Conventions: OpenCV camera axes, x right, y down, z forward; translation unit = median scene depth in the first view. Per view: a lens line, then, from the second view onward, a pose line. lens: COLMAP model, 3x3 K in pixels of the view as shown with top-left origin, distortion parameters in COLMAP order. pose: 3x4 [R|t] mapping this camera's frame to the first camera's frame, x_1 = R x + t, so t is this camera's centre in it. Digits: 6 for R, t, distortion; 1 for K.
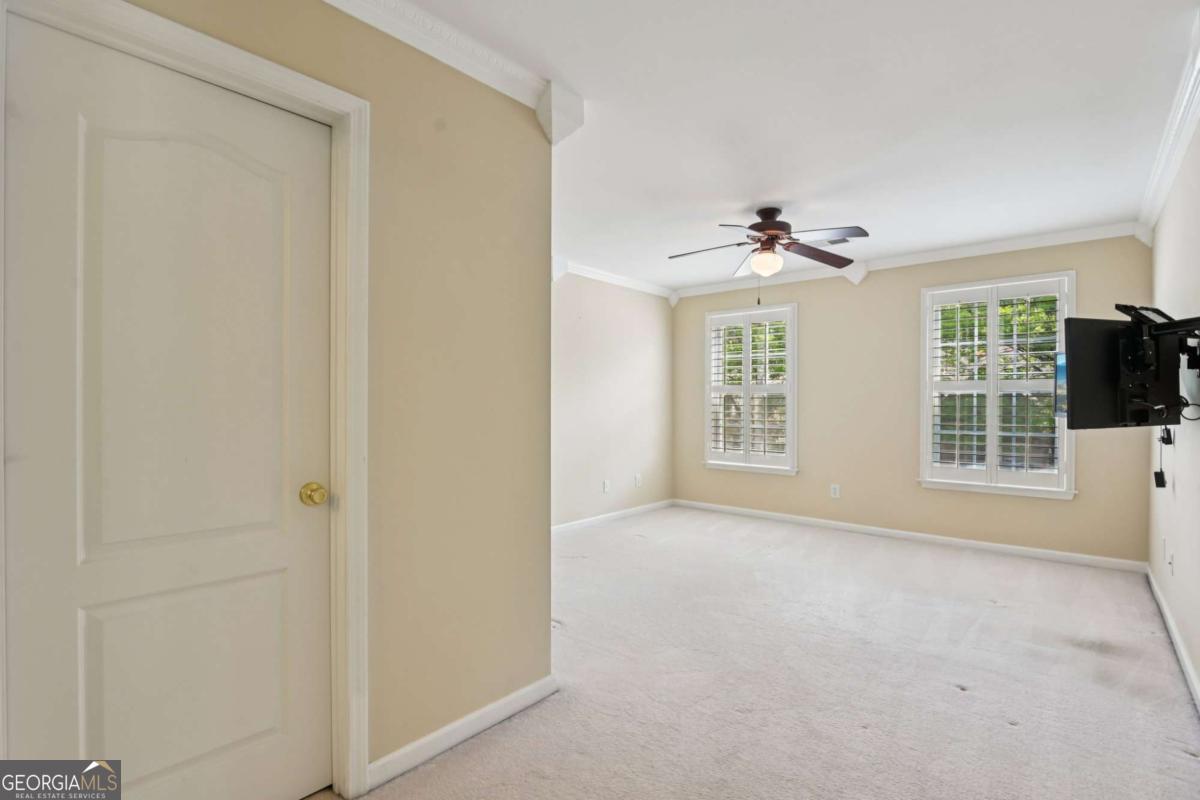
lens RADIAL K [[551.9, 0, 600.8], [0, 551.9, 404.9], [0, 0, 1]] dist [-0.013068, -0.002449]
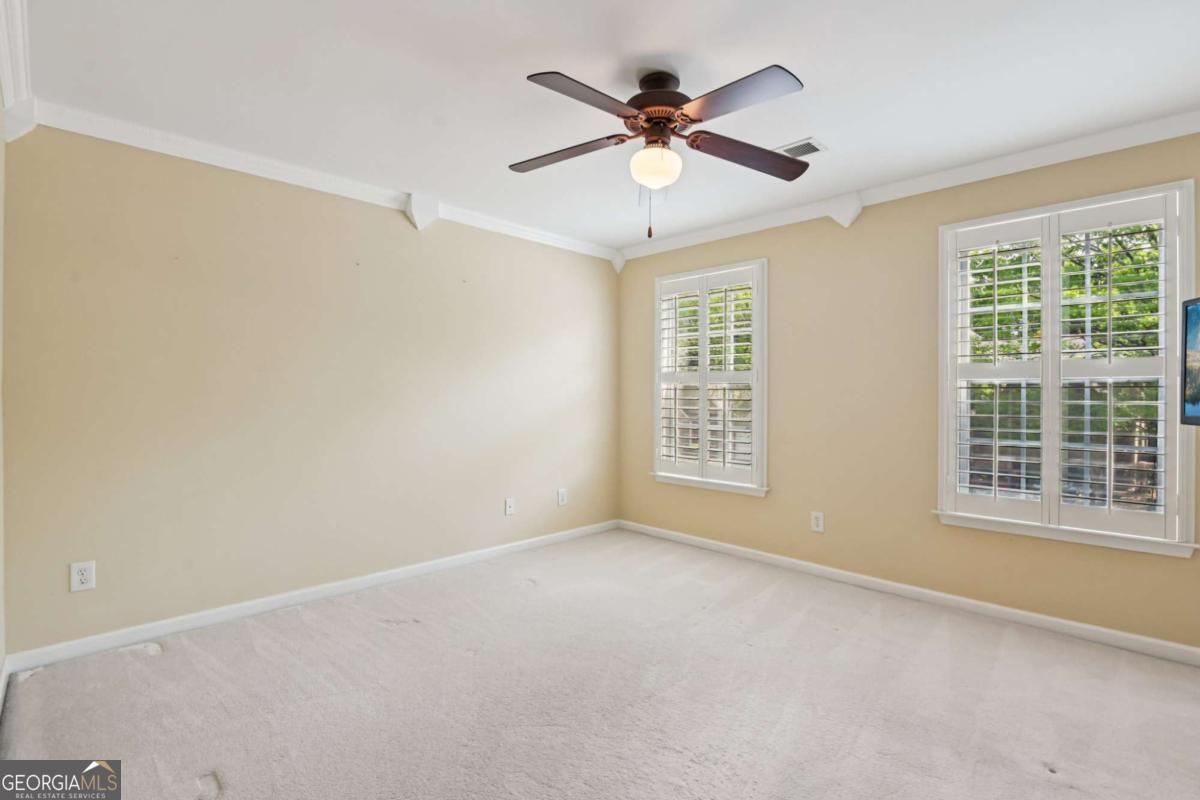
lens RADIAL K [[551.9, 0, 600.6], [0, 551.9, 393.0], [0, 0, 1]] dist [-0.013068, -0.002449]
pose [[0.997387, 0.000824, -0.072243, 0.213129], [-0.001129, 0.999991, -0.004180, -0.005096], [0.072238, 0.004251, 0.997378, 0.295060]]
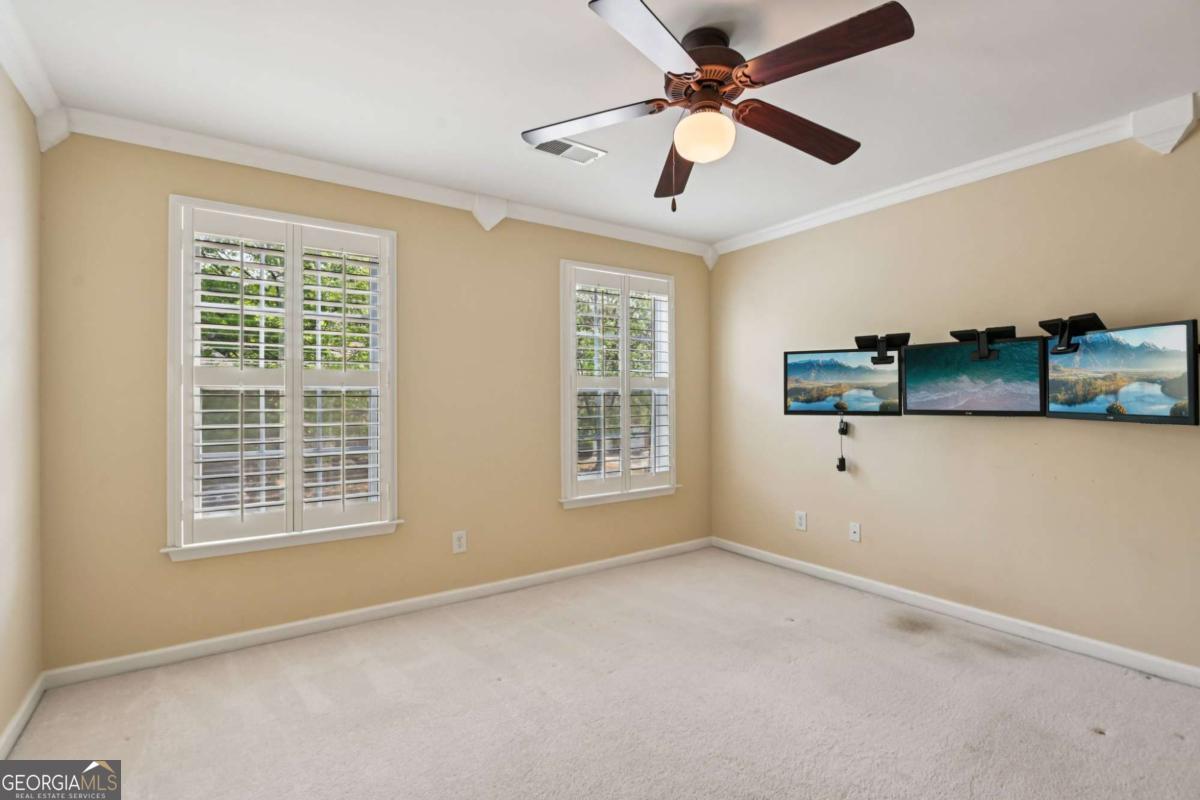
lens RADIAL K [[551.9, 0, 601.0], [0, 551.9, 395.4], [0, 0, 1]] dist [-0.013068, -0.002449]
pose [[0.239230, 0.003607, 0.970956, -0.169254], [0.010107, 0.999930, -0.006205, -0.008820], [-0.970910, 0.011298, 0.239177, 0.730988]]
